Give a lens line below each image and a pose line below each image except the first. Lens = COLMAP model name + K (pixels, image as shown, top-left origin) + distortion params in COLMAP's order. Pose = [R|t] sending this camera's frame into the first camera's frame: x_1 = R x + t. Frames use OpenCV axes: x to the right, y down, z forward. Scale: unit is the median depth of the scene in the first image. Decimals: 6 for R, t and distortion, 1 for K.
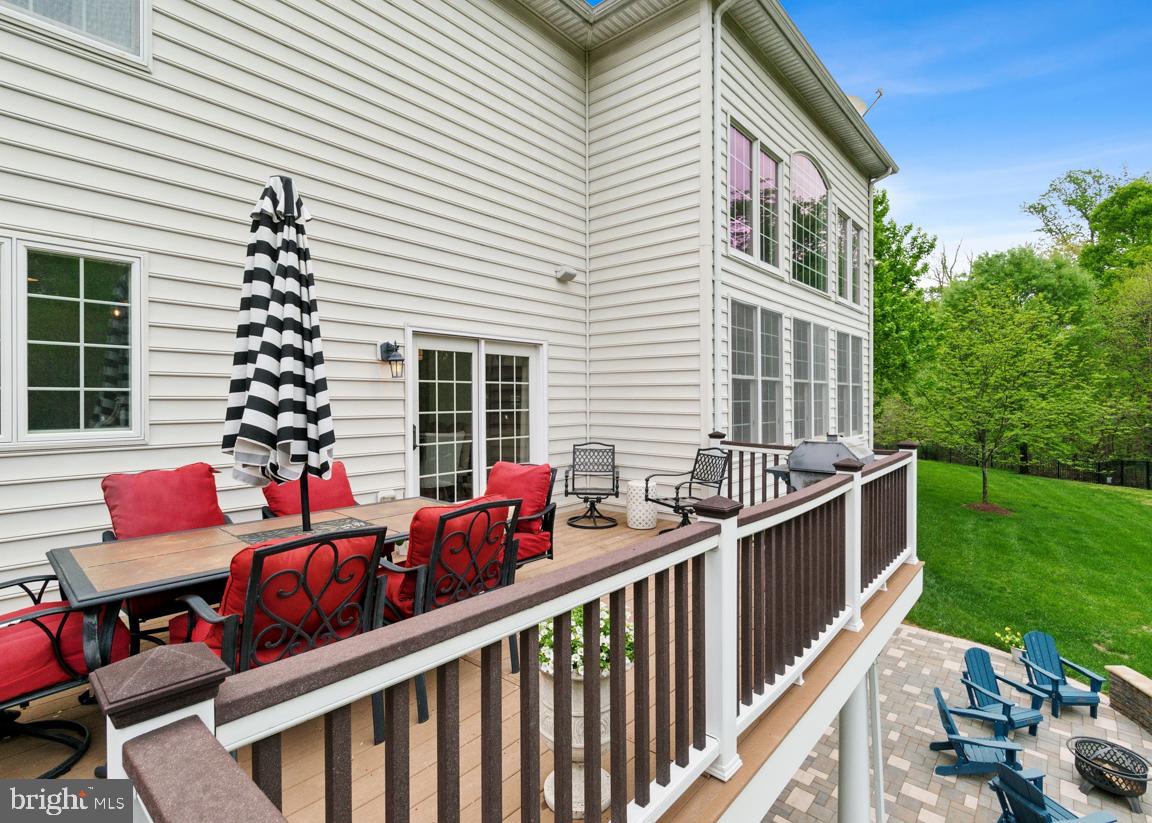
lens RADIAL K [[573.5, 0, 558.9], [0, 573.5, 396.8], [0, 0, 1]] dist [-0.001695, -0.000046]
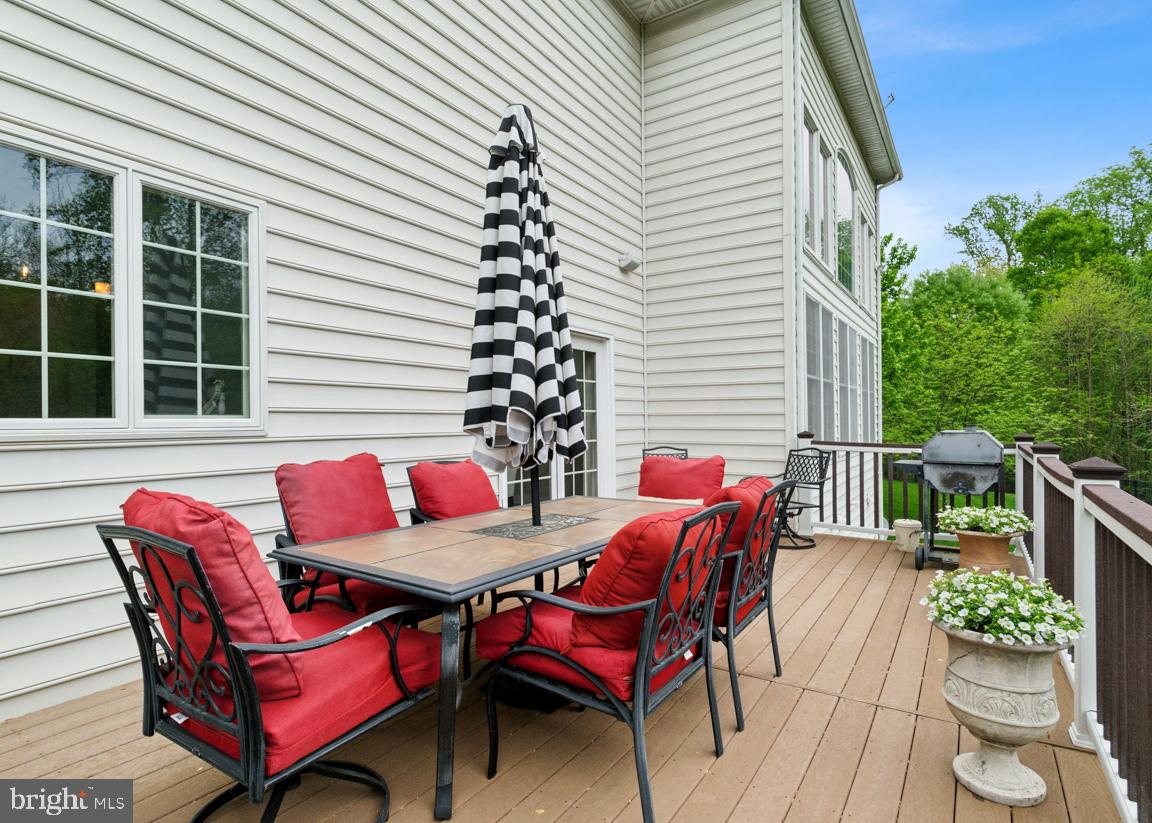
lens RADIAL K [[622.0, 0, 571.7], [0, 622.0, 414.9], [0, 0, 1]] dist [-0.010571, -0.002522]
pose [[0.990092, -0.004491, 0.140349, -0.222803], [0.005114, 0.999979, -0.004074, 0.031834], [-0.140327, 0.004751, 0.990094, 0.034427]]
